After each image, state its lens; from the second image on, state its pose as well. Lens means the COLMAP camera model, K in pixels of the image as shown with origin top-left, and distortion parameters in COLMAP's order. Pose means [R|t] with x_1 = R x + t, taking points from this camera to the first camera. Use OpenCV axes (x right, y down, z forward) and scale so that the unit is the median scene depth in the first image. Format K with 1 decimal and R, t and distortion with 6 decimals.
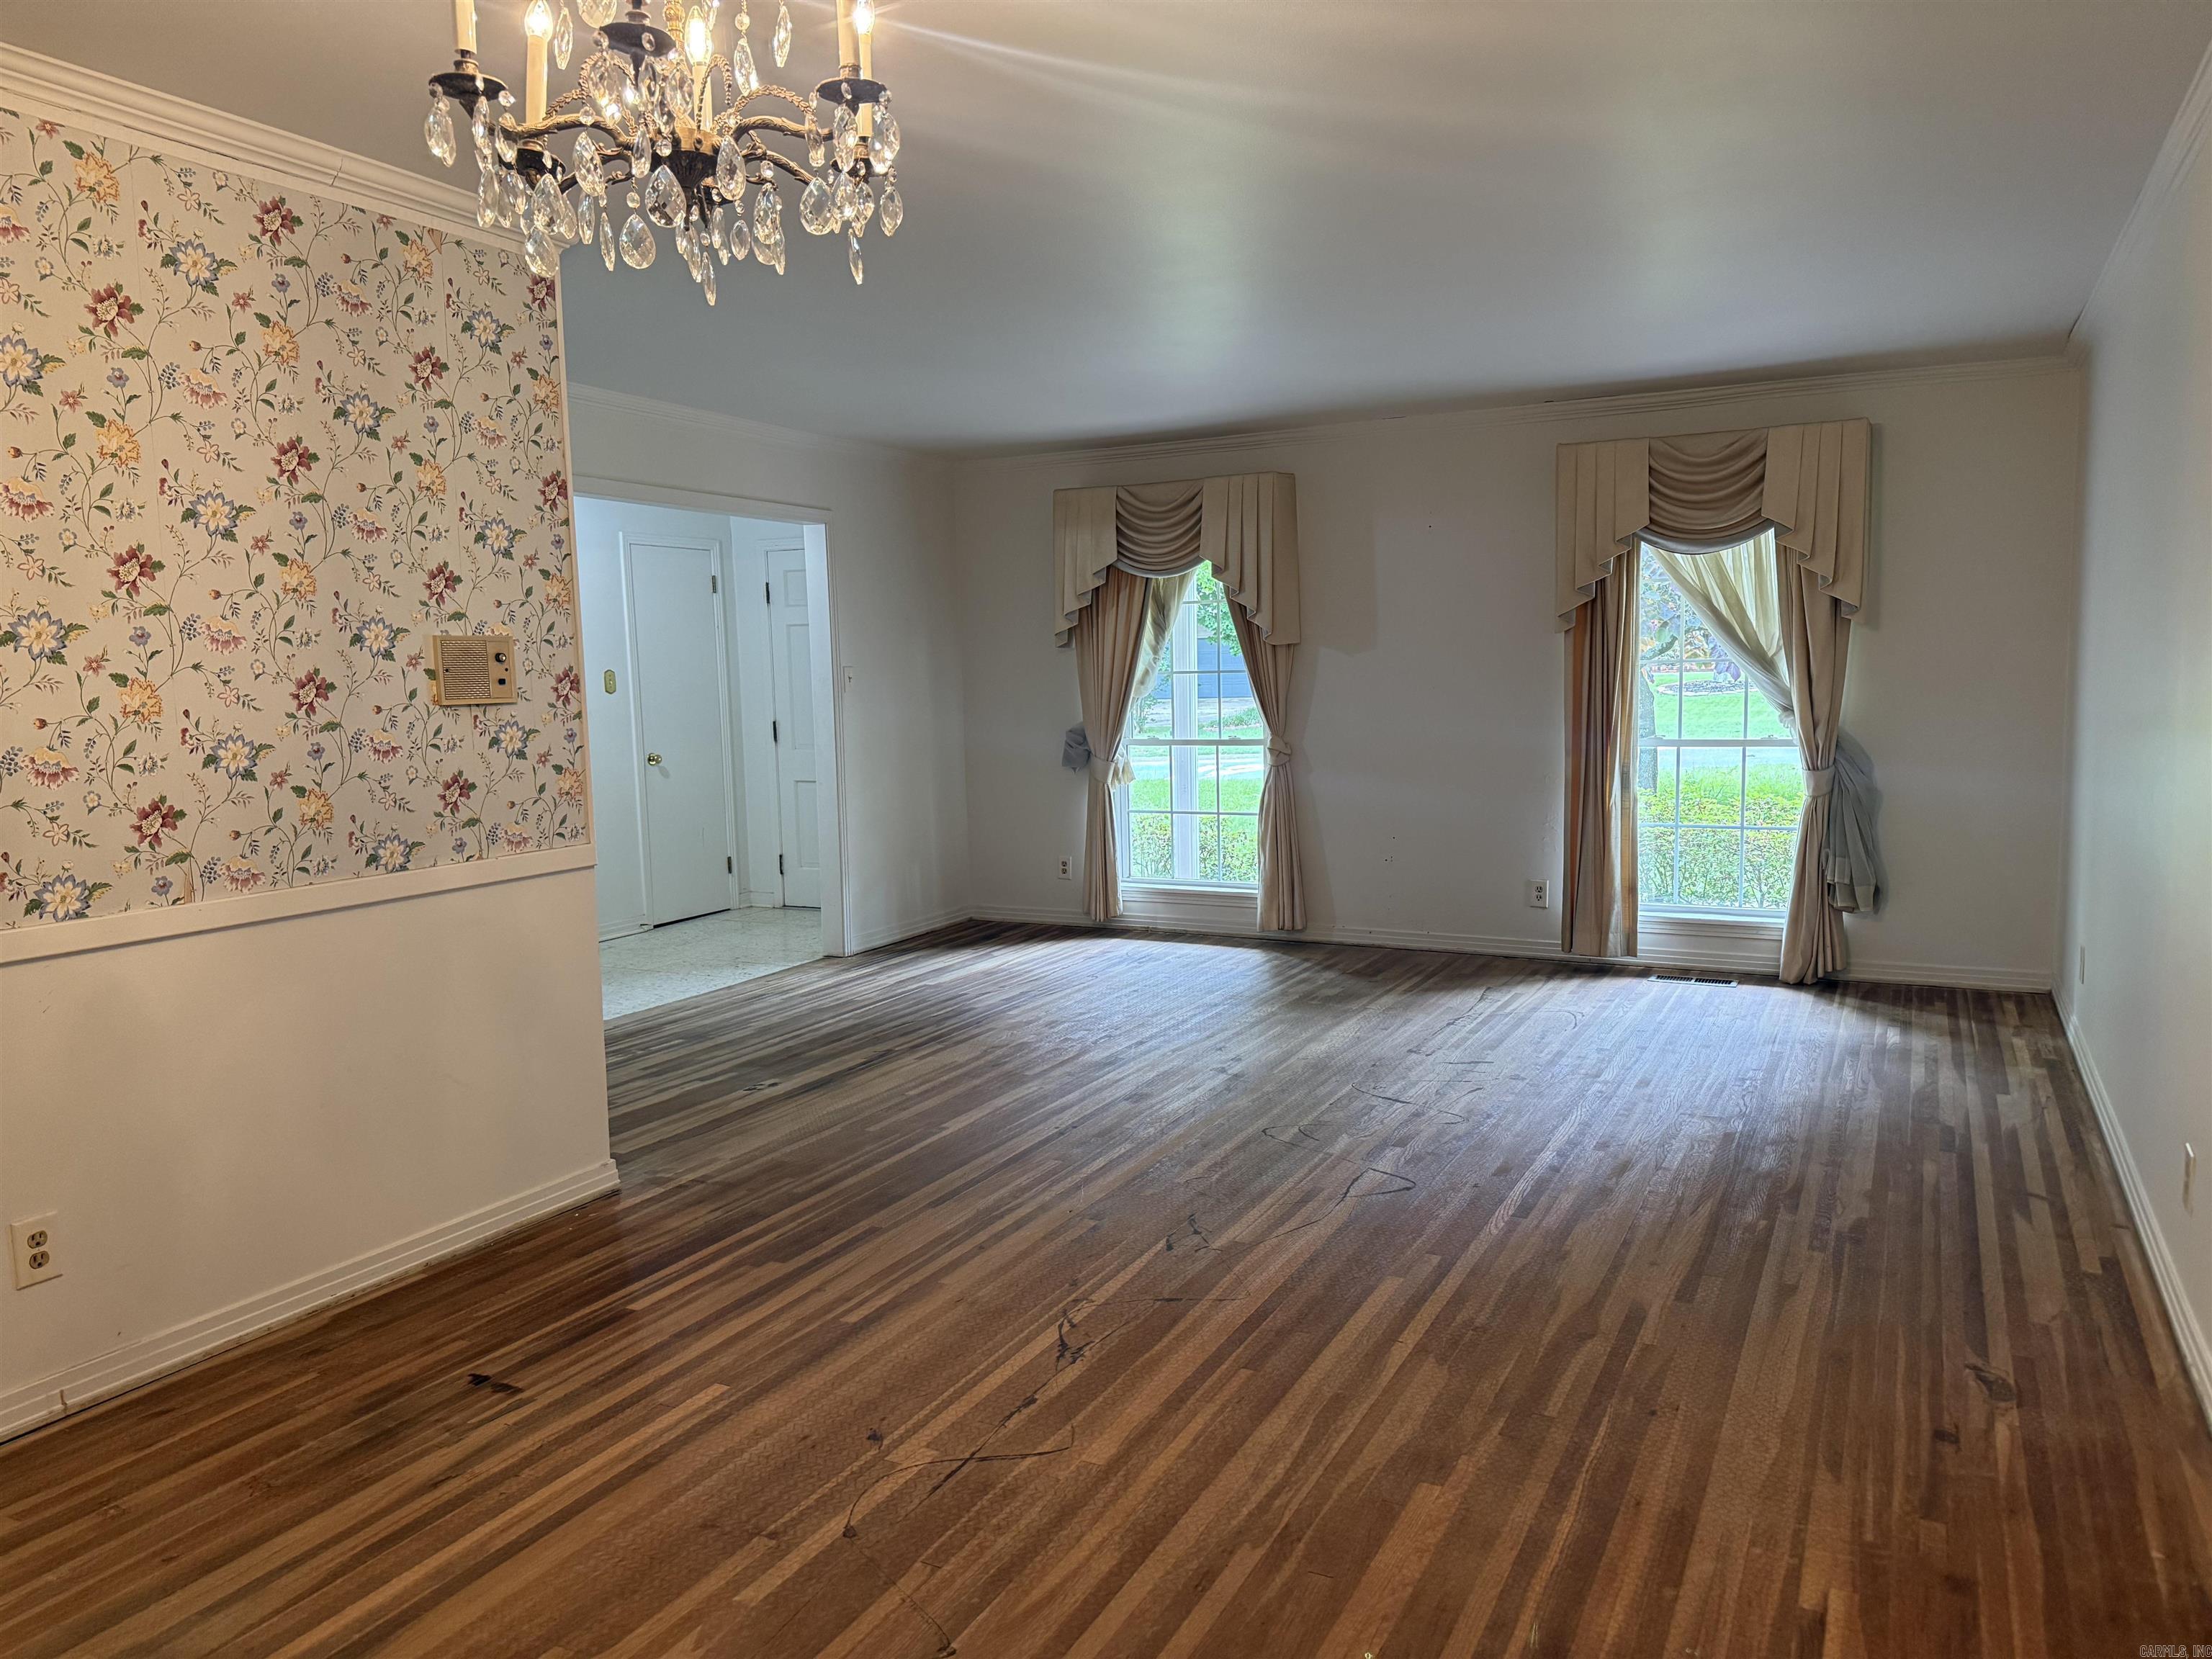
lens RADIAL K [[1549.9, 0, 1116.9], [0, 1549.9, 837.1], [0, 0, 1]] dist [0.091837, -0.143331]
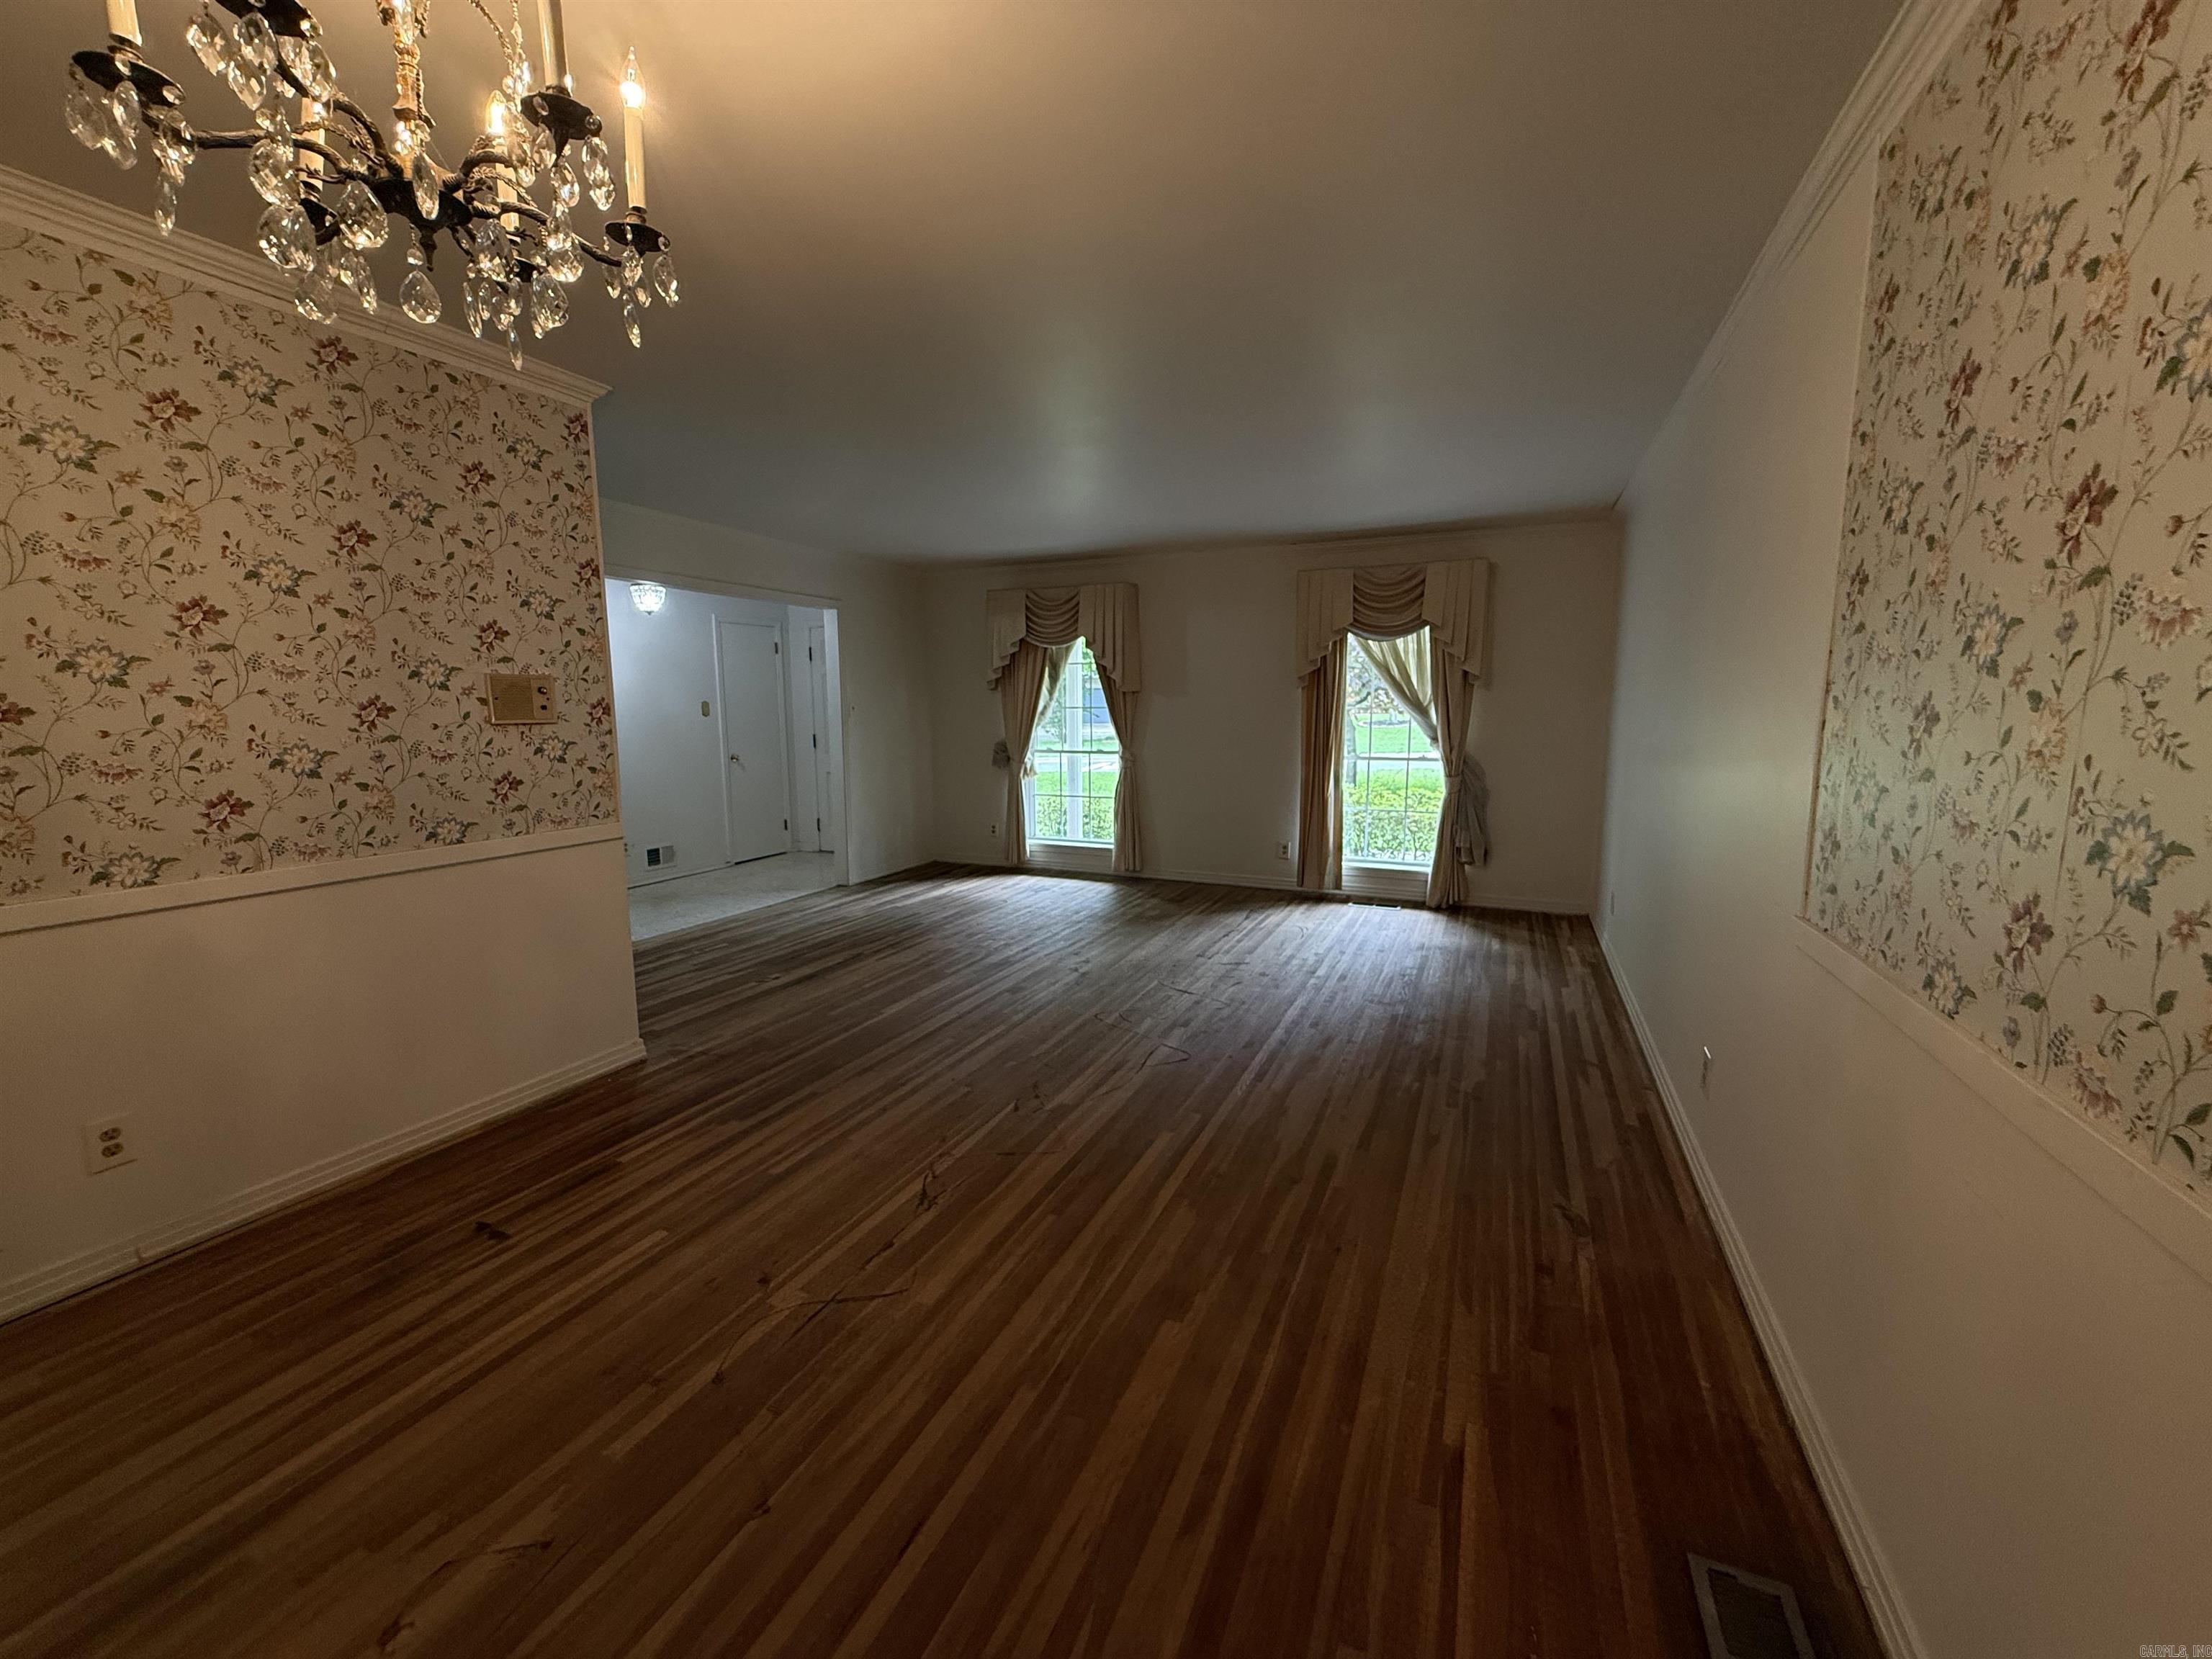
lens RADIAL K [[882.4, 0, 1106.0], [0, 882.4, 829.5], [0, 0, 1]] dist [-0.001959, 0.001113]
pose [[0.998450, 0.010080, 0.054734, 0.068010], [-0.011741, 0.999478, 0.030107, -0.020087], [-0.054402, -0.030703, 0.998047, 0.185393]]
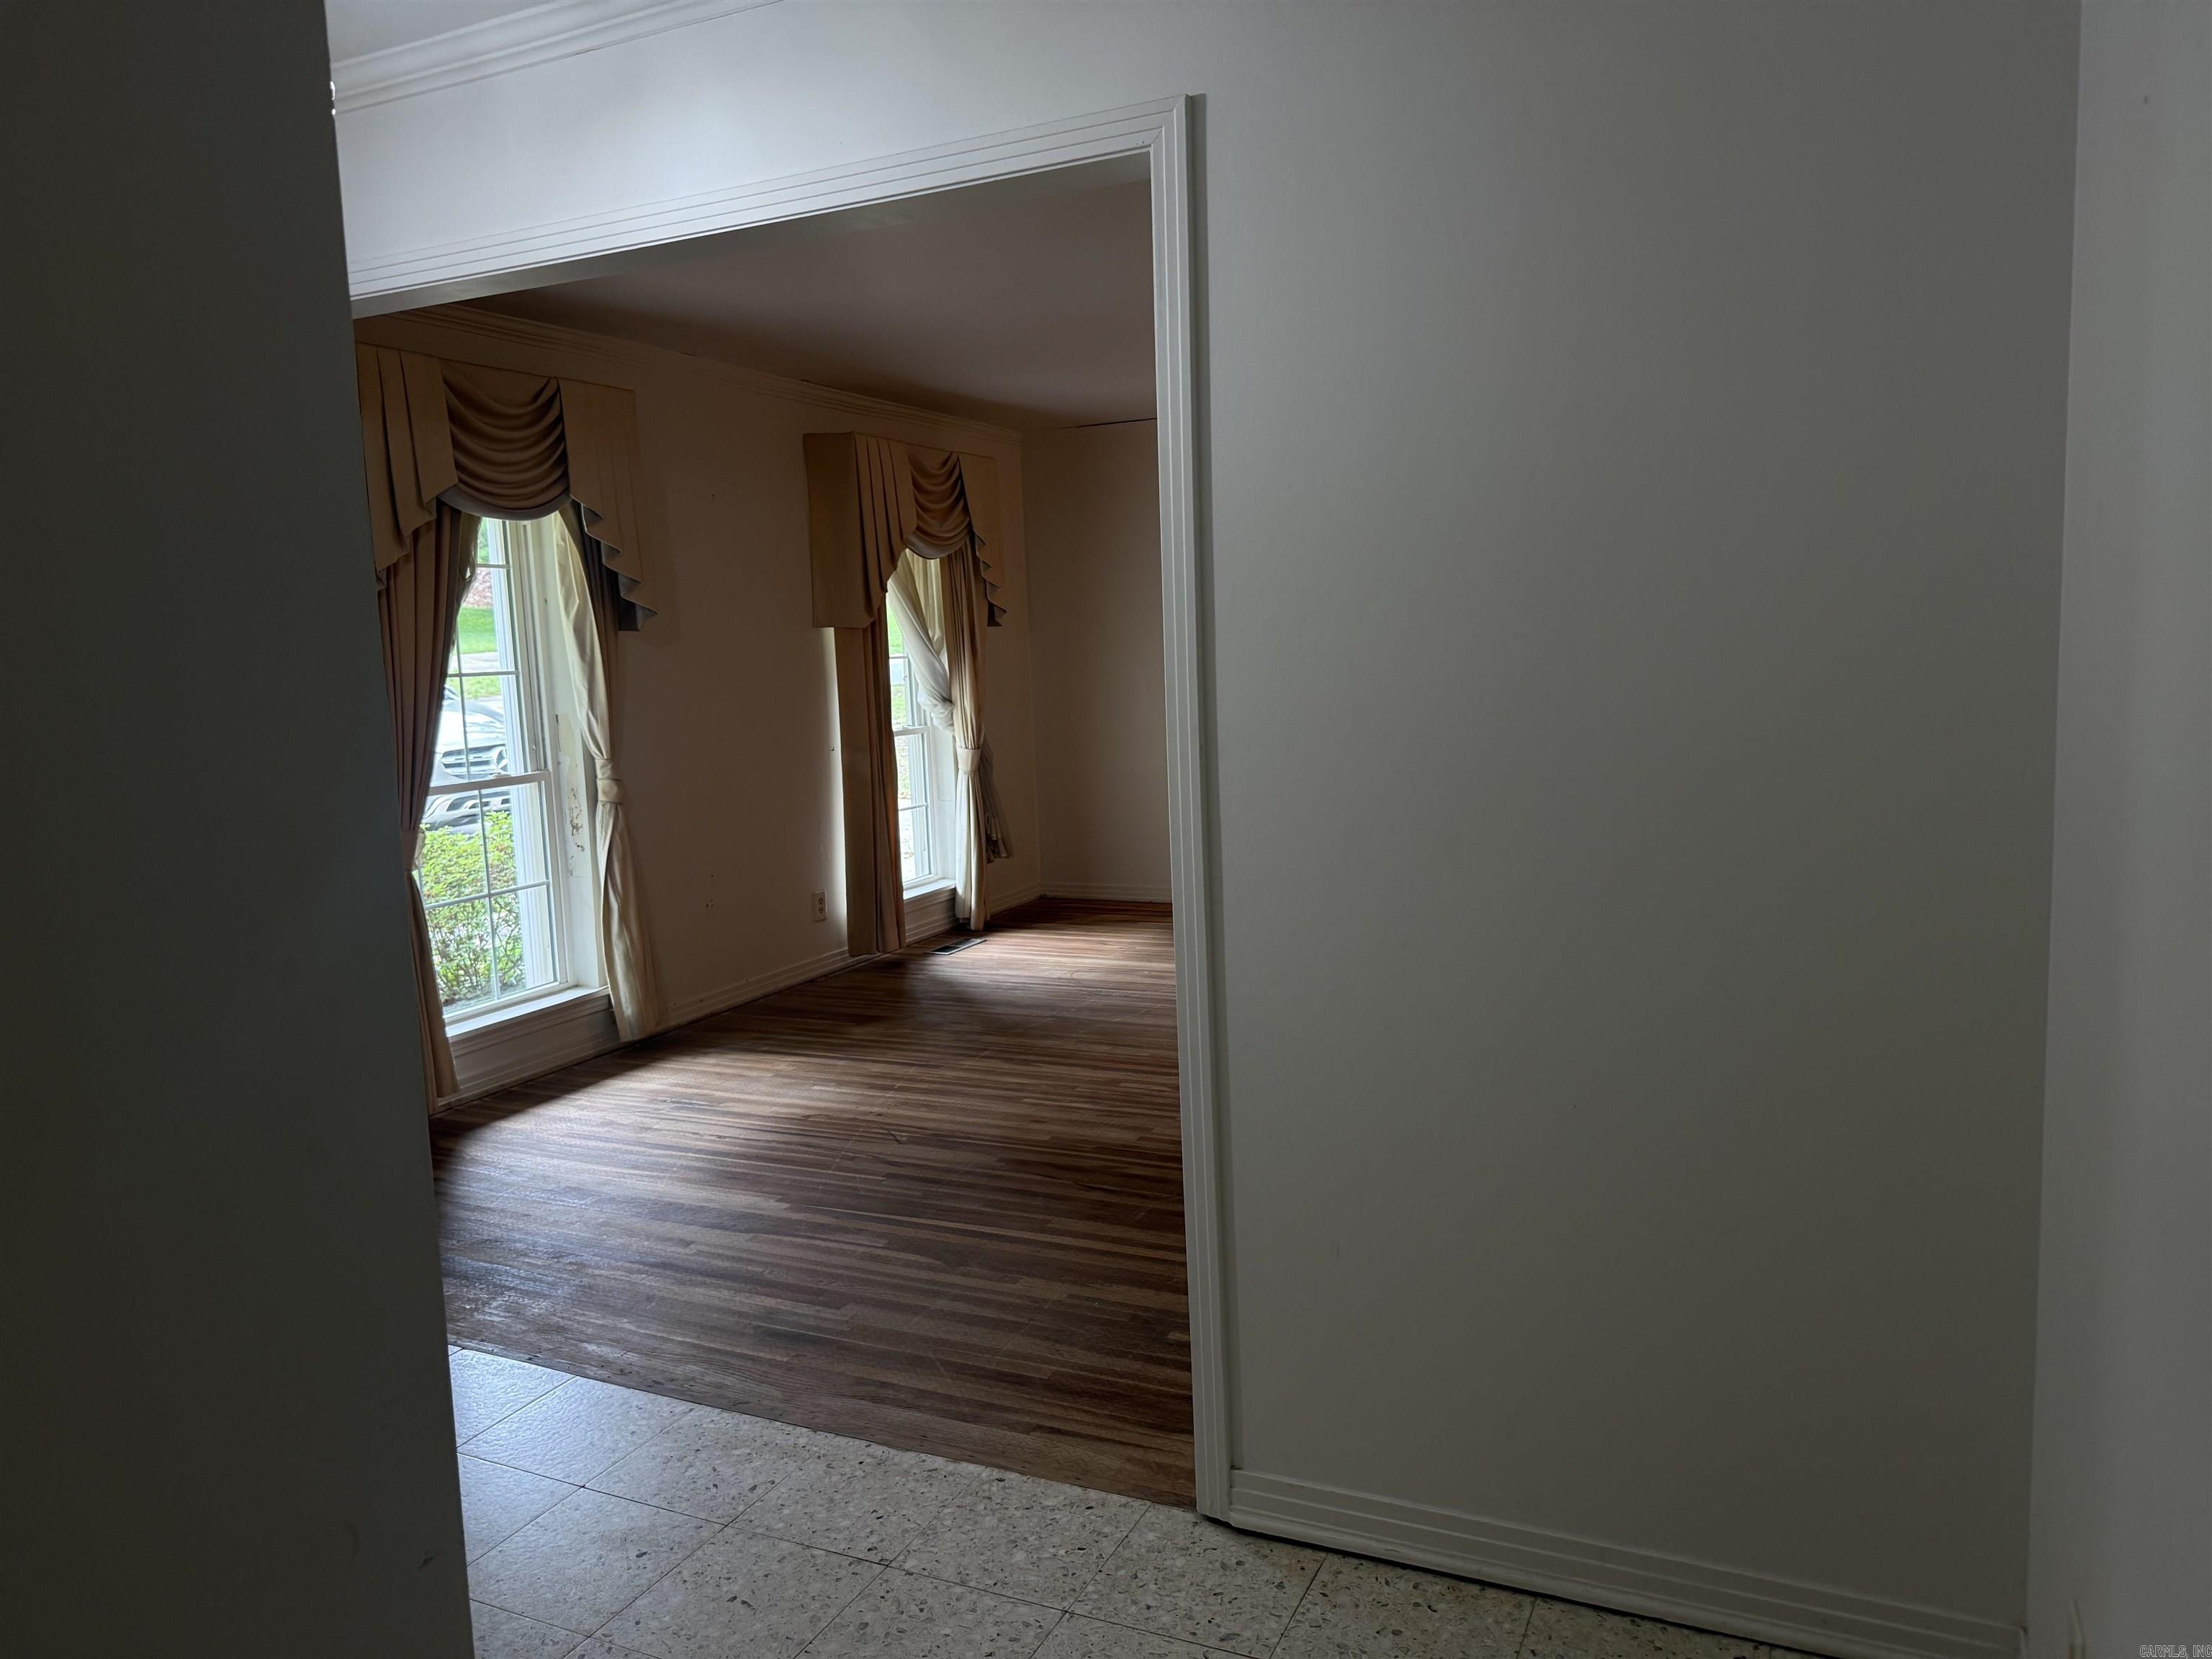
lens RADIAL K [[1549.9, 0, 1116.9], [0, 1549.9, 837.1], [0, 0, 1]] dist [0.091837, -0.143331]
pose [[-0.049835, -0.108052, 0.992895, -1.259248], [0.154309, 0.981361, 0.114541, -0.159066], [-0.986765, 0.158921, -0.032232, 1.596841]]
